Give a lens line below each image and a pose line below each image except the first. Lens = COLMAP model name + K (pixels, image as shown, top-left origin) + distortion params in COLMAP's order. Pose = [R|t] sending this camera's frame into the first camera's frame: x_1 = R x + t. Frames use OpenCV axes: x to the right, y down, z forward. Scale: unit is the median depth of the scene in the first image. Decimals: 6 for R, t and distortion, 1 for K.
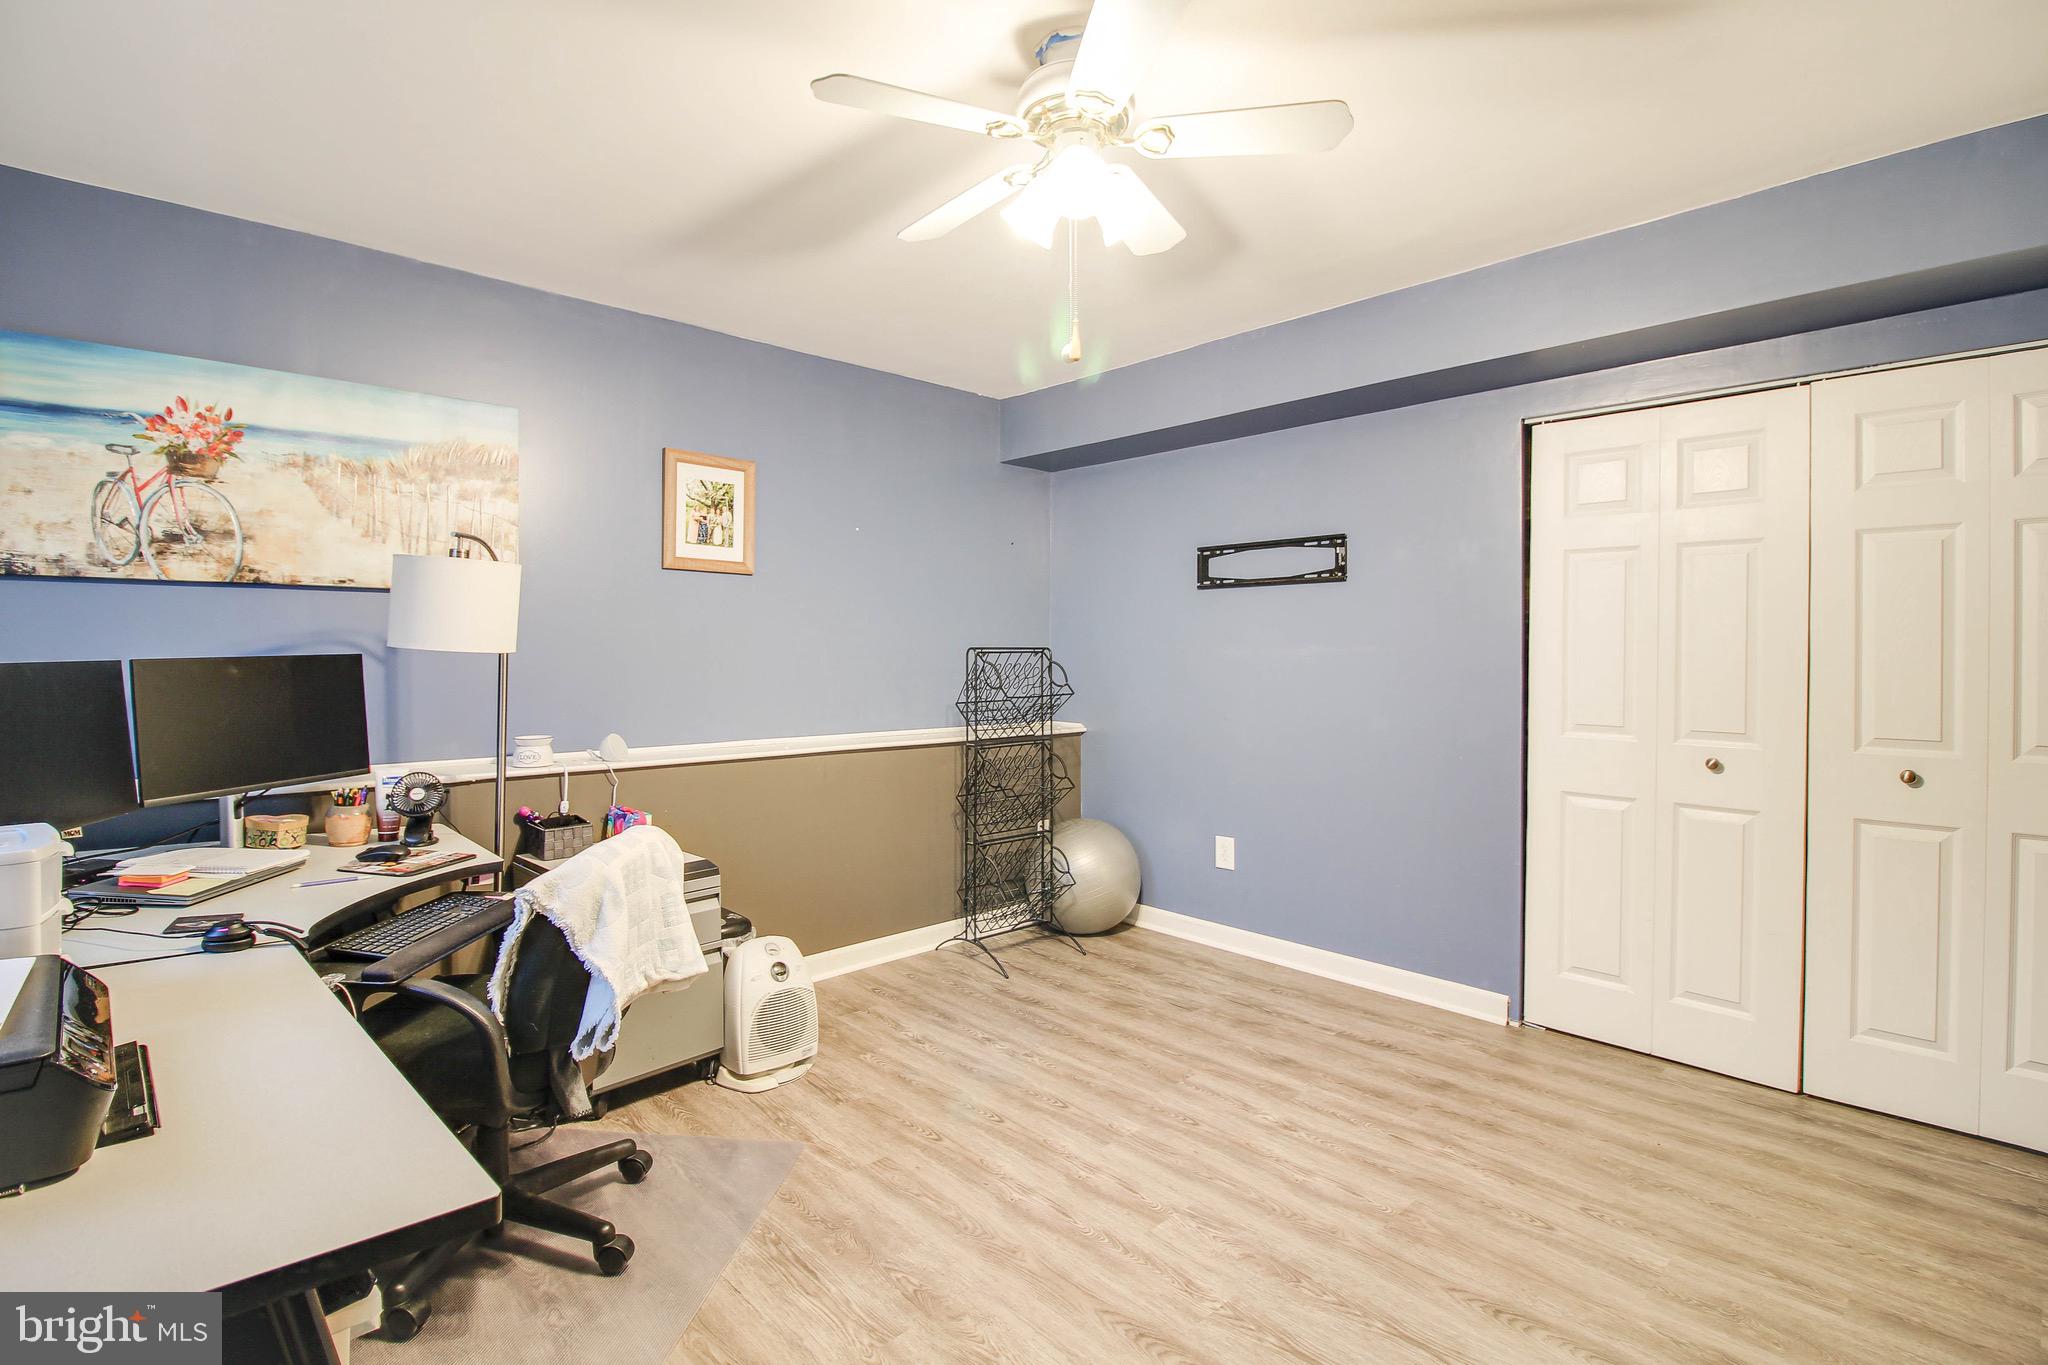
lens RADIAL K [[941.5, 0, 1062.8], [0, 941.5, 650.4], [0, 0, 1]] dist [-0.001966, -0.011346]
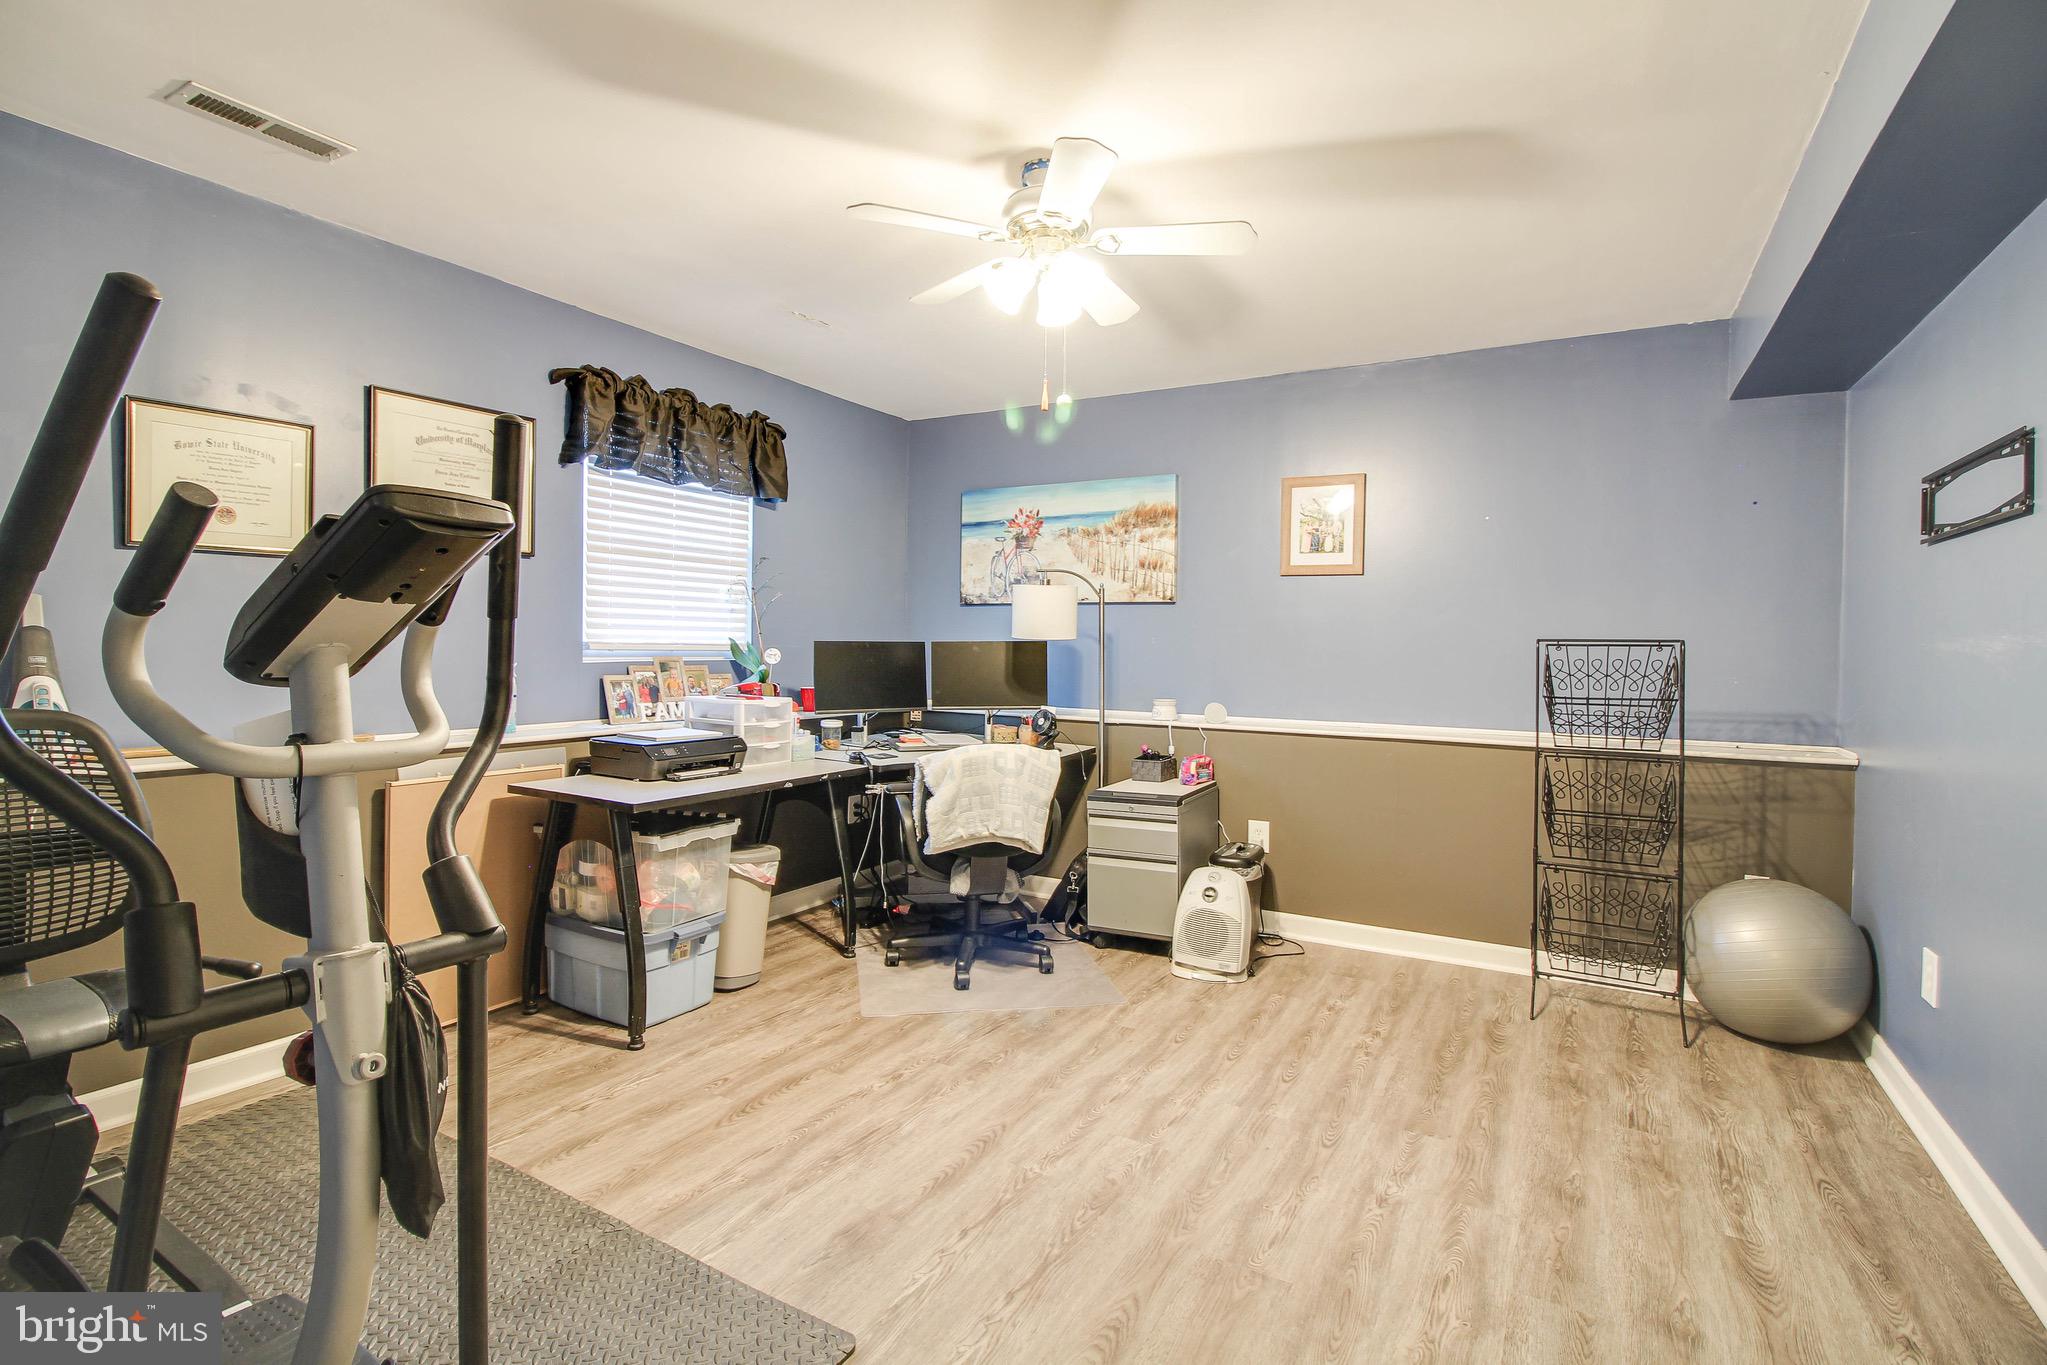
lens RADIAL K [[941.0, 0, 1027.6], [0, 941.0, 664.8], [0, 0, 1]] dist [-0.001966, -0.011346]
pose [[0.303919, 0.021958, -0.952445, 0.784503], [-0.010473, 0.999751, 0.019707, 0.010503], [0.952640, 0.003985, 0.304073, 0.367557]]
